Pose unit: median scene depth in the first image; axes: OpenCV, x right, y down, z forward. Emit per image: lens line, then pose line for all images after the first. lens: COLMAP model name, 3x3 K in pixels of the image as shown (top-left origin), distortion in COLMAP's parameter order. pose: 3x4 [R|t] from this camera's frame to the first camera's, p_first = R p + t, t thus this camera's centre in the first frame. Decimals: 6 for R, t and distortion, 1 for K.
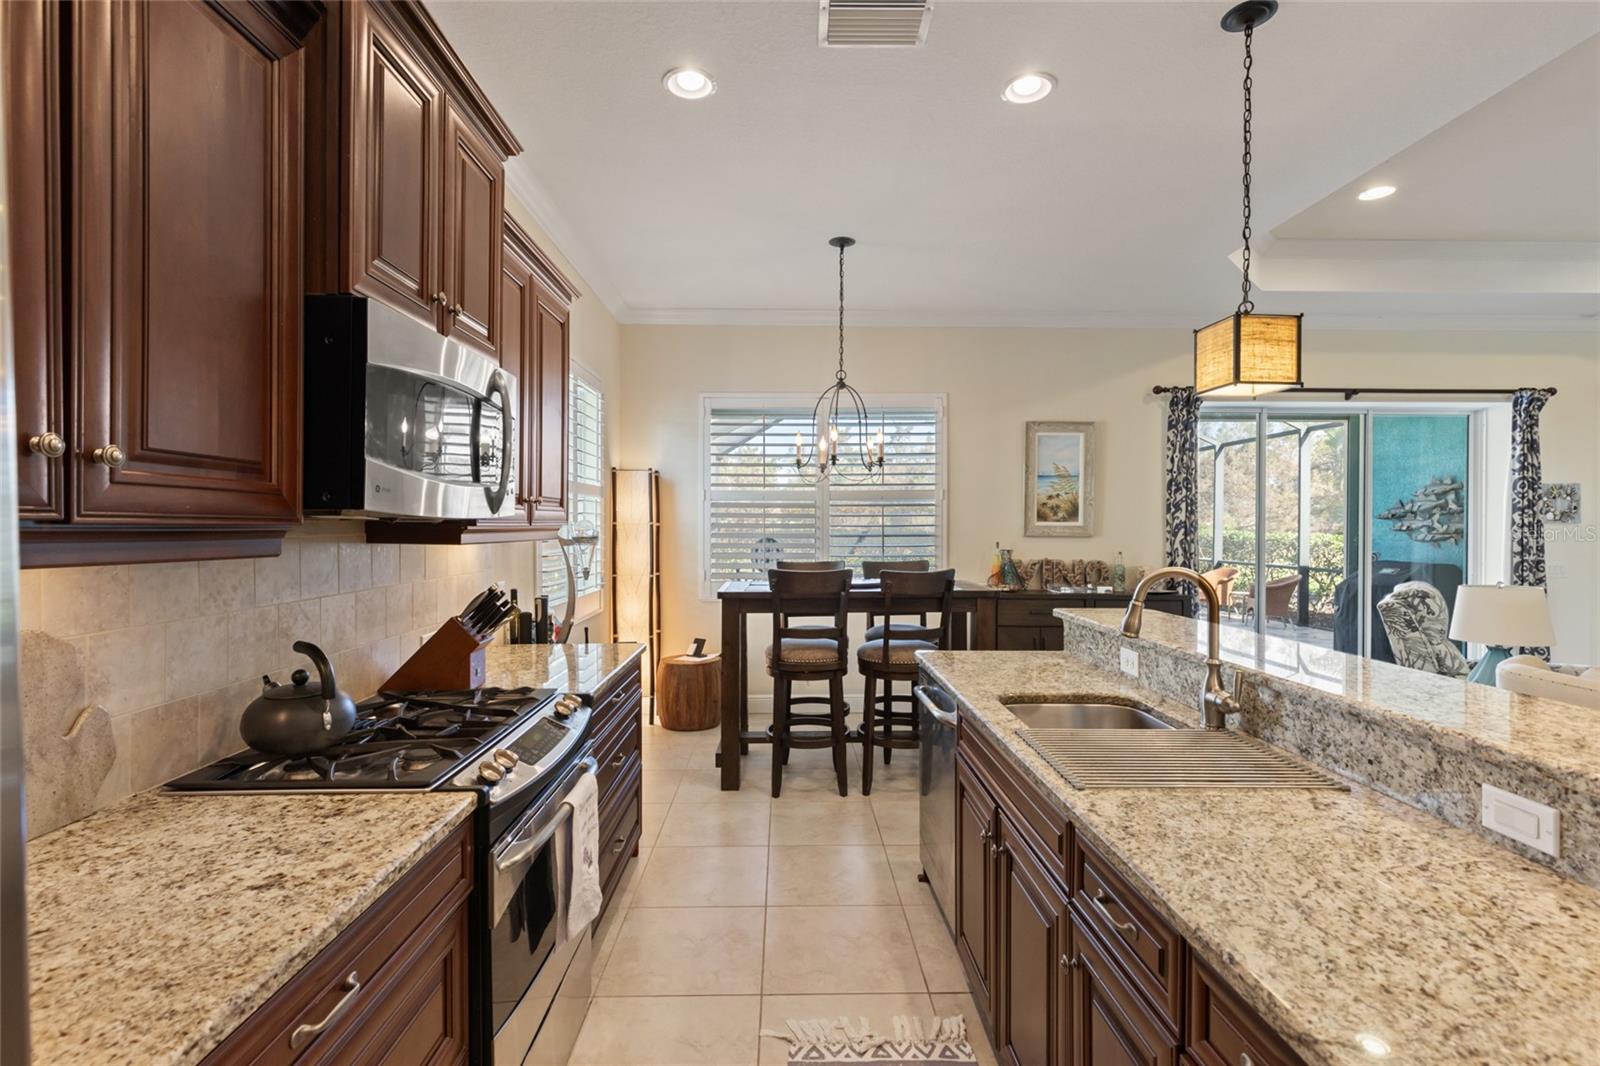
lens RADIAL K [[728.1, 0, 796.0], [0, 728.1, 529.6], [0, 0, 1]] dist [0.003621, -0.000365]
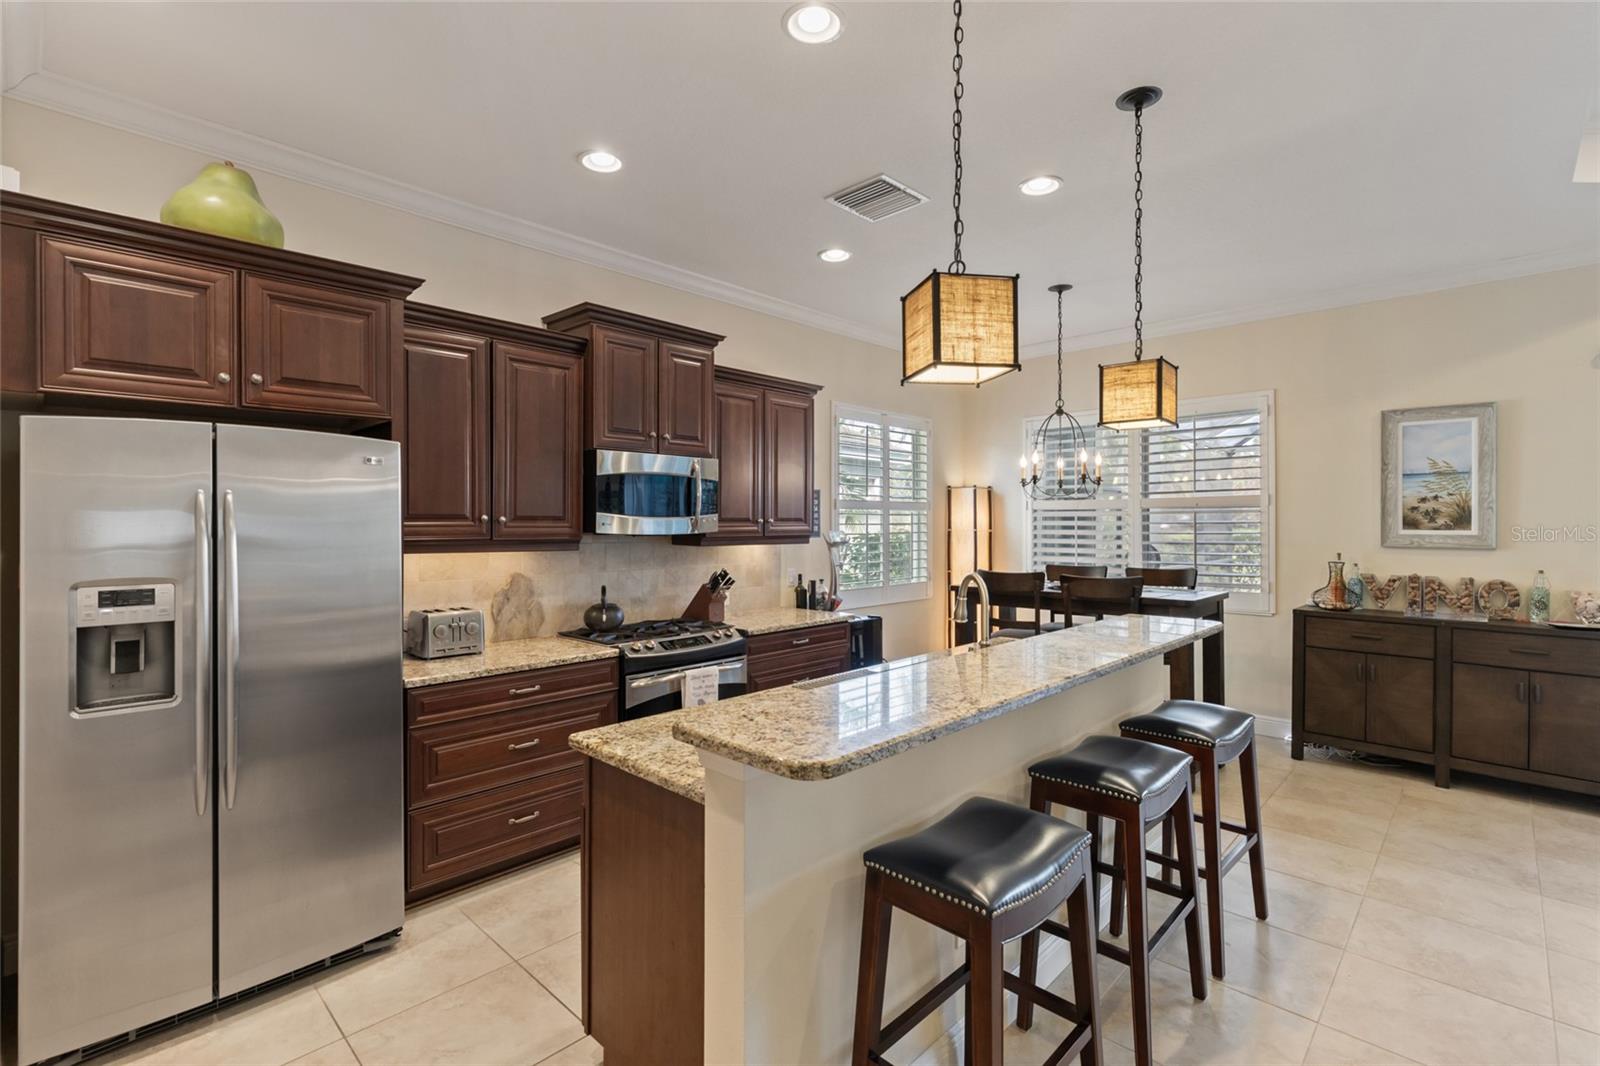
lens RADIAL K [[723.1, 0, 798.2], [0, 723.1, 521.5], [0, 0, 1]] dist [0.003164, -0.000441]
pose [[0.708516, -0.004589, -0.705679, 0.476078], [-0.001932, 0.999962, -0.008443, -0.013244], [0.705692, 0.007345, 0.708481, -0.082094]]
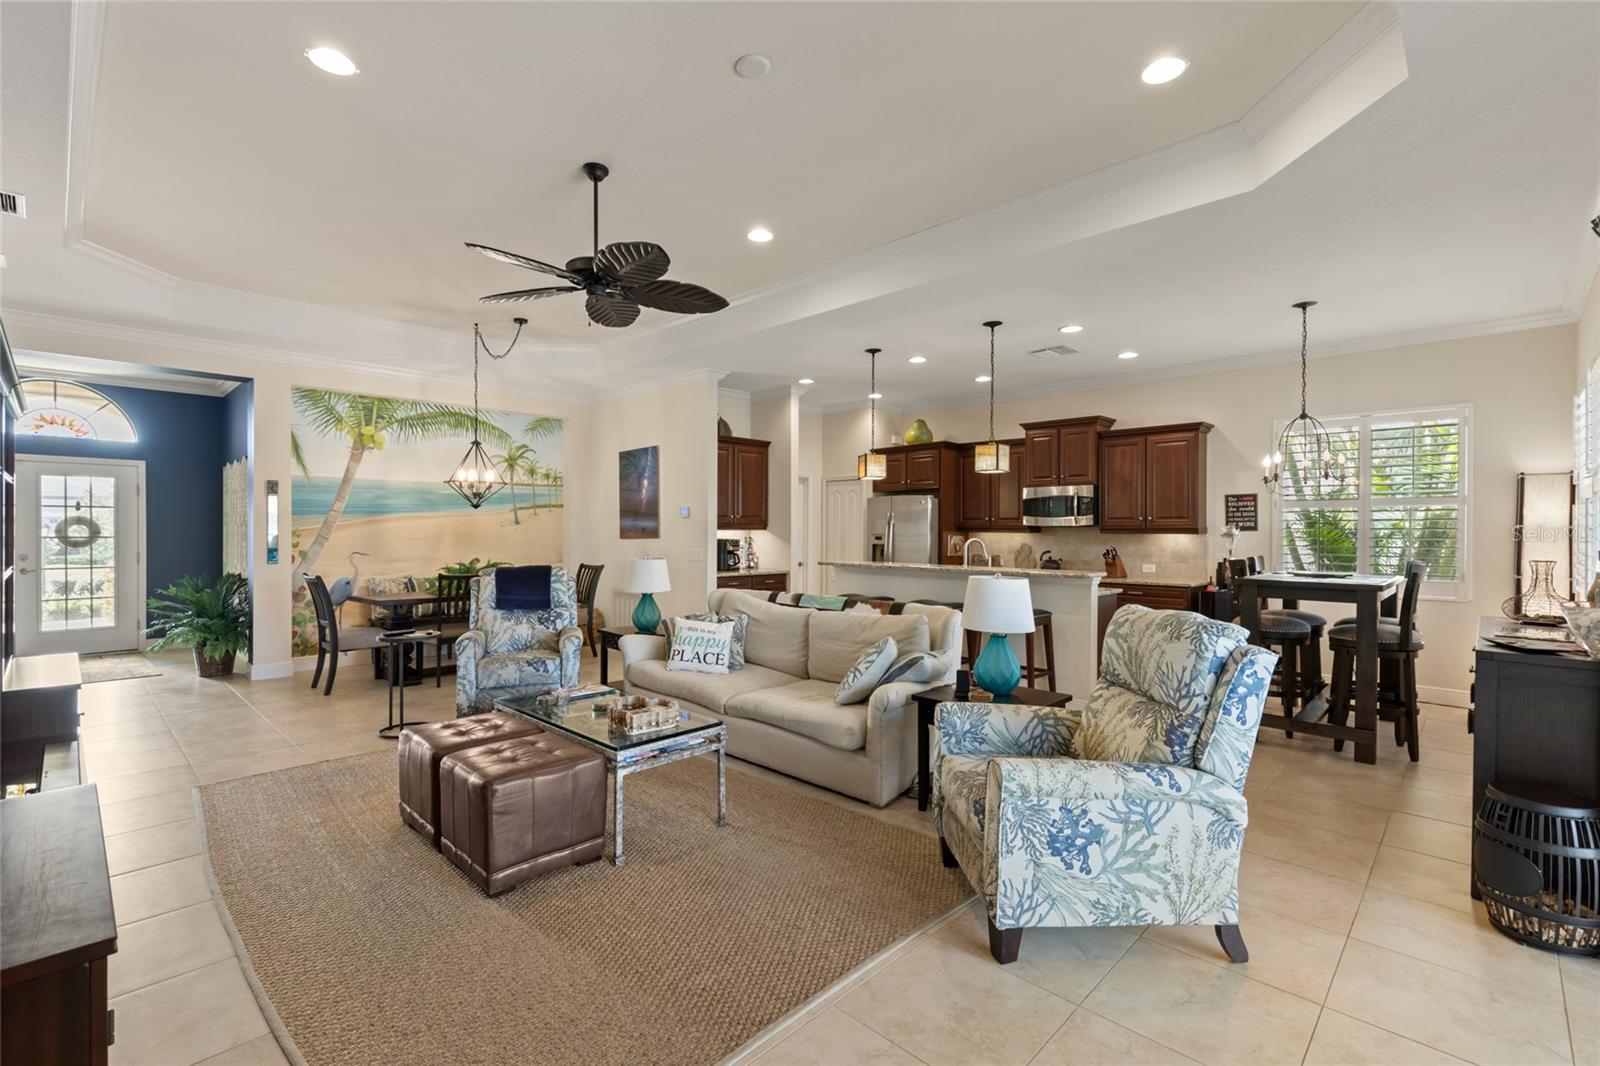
lens RADIAL K [[715.8, 0, 798.2], [0, 715.8, 535.1], [0, 0, 1]] dist [0.004487, -0.000798]
pose [[-0.705720, -0.001852, -0.708488, 1.305429], [-0.011228, 0.999900, 0.008569, 0.006899], [0.708402, 0.014002, -0.705670, 1.045130]]
